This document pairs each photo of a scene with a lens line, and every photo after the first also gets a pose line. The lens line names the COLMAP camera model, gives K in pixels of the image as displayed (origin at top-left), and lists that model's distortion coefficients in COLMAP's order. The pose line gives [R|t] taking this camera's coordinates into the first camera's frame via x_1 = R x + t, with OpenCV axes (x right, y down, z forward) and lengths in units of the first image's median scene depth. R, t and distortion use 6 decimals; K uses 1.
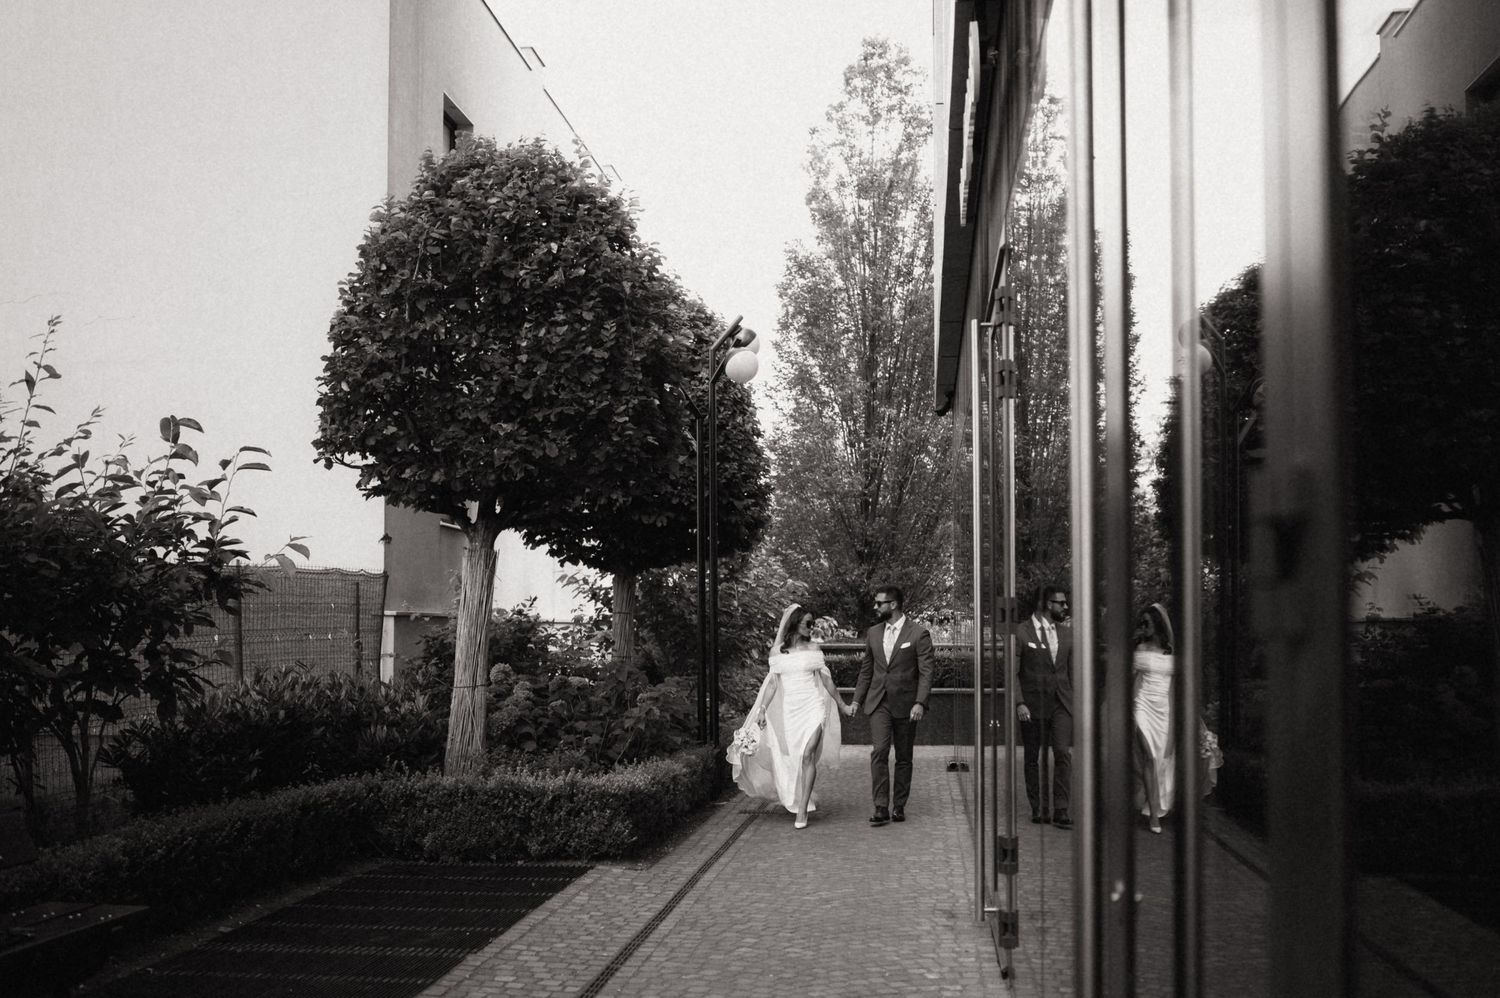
lens RADIAL K [[1670.2, 0, 750.0], [0, 1670.2, 499.0], [0, 0, 1]] dist [-0.001830, -0.007317]
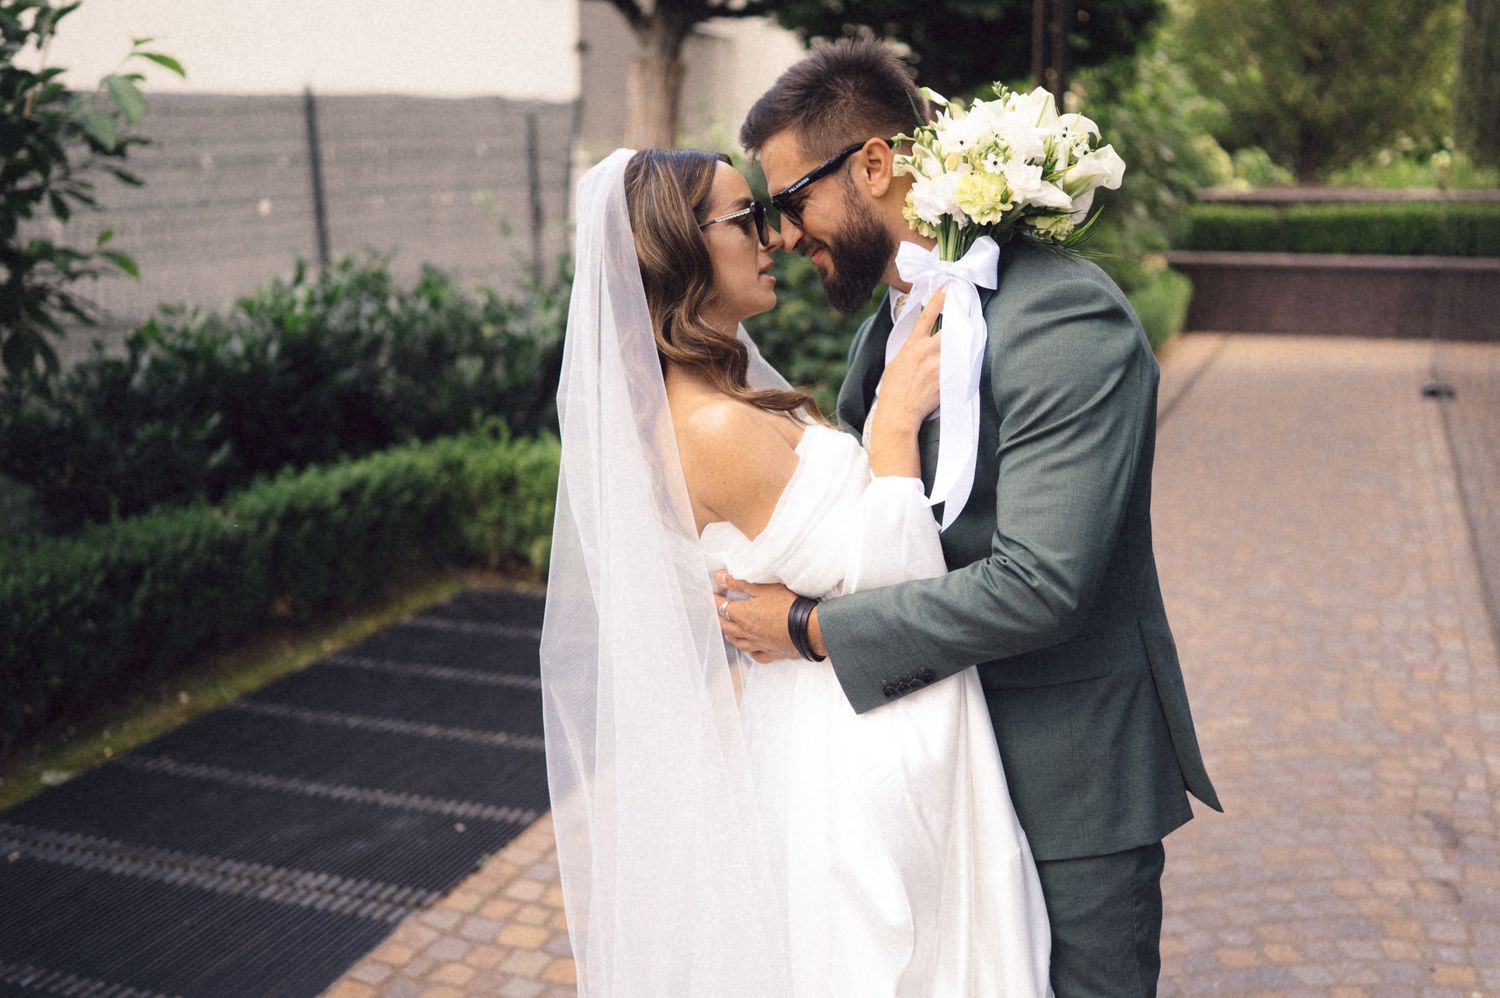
lens RADIAL K [[1736.2, 0, 763.3], [0, 1736.2, 526.2], [0, 0, 1]] dist [0.007667, -0.003684]
pose [[0.973850, 0.044644, -0.222763, 0.024115], [0.021182, 0.958391, 0.284673, 0.012989], [0.226203, -0.281947, 0.932383, 0.350564]]
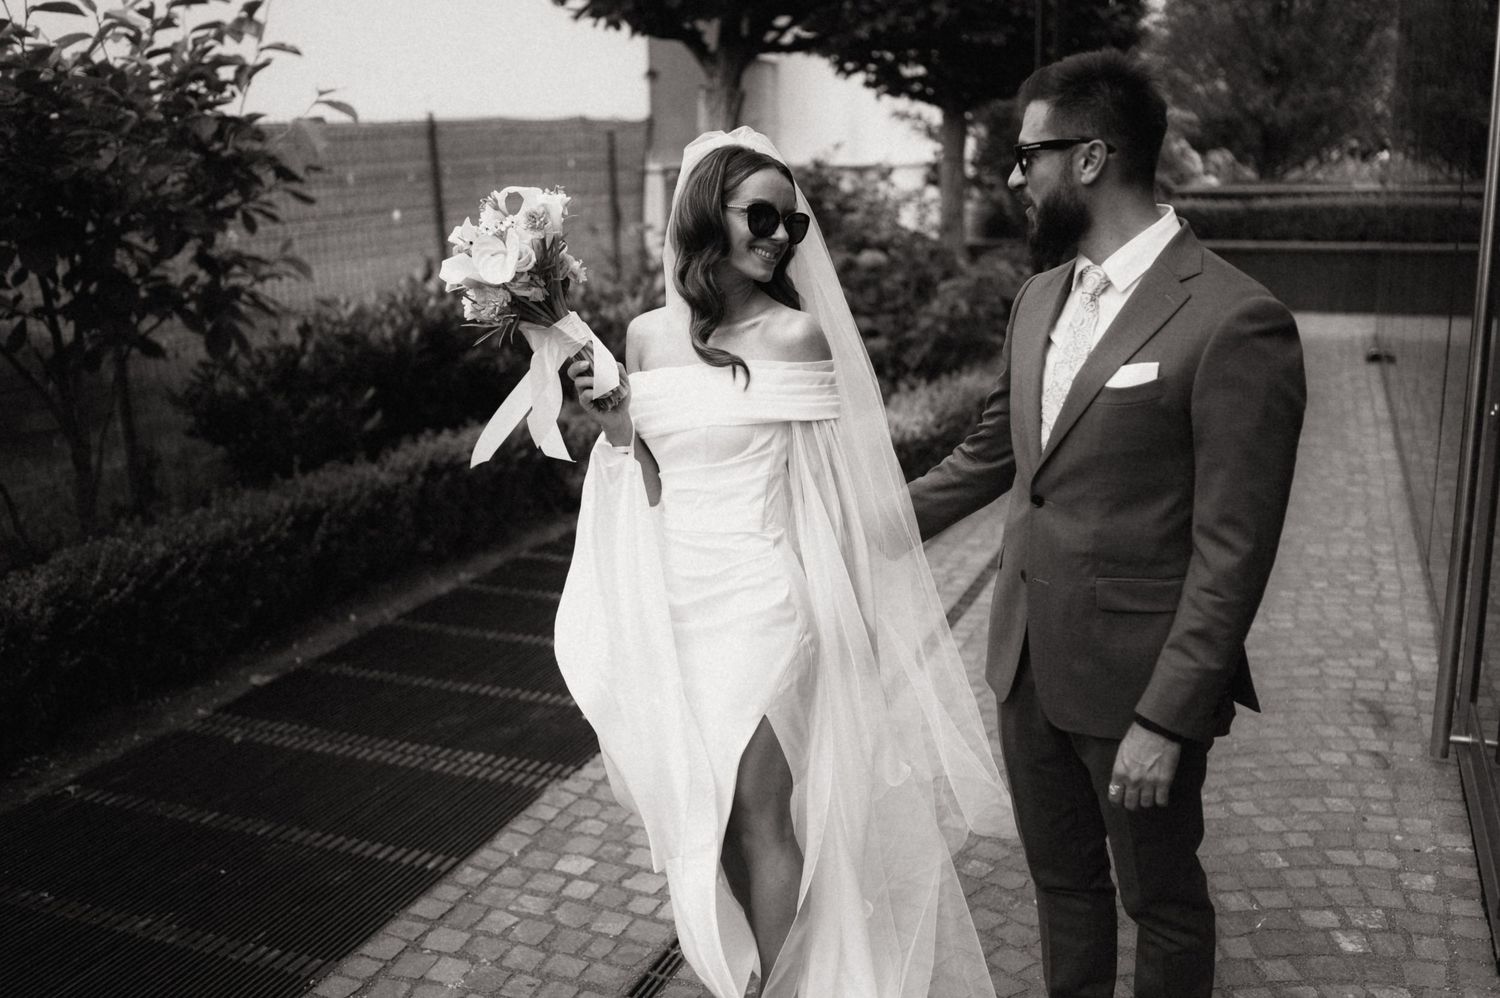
lens RADIAL K [[1518.3, 0, 750.0], [0, 1518.3, 499.0], [0, 0, 1]] dist [-0.038776, -0.016329]
pose [[0.967256, 0.038998, -0.250790, 0.023208], [0.038429, 0.954229, 0.296597, 0.005584], [0.250877, -0.296523, 0.921485, 0.321249]]
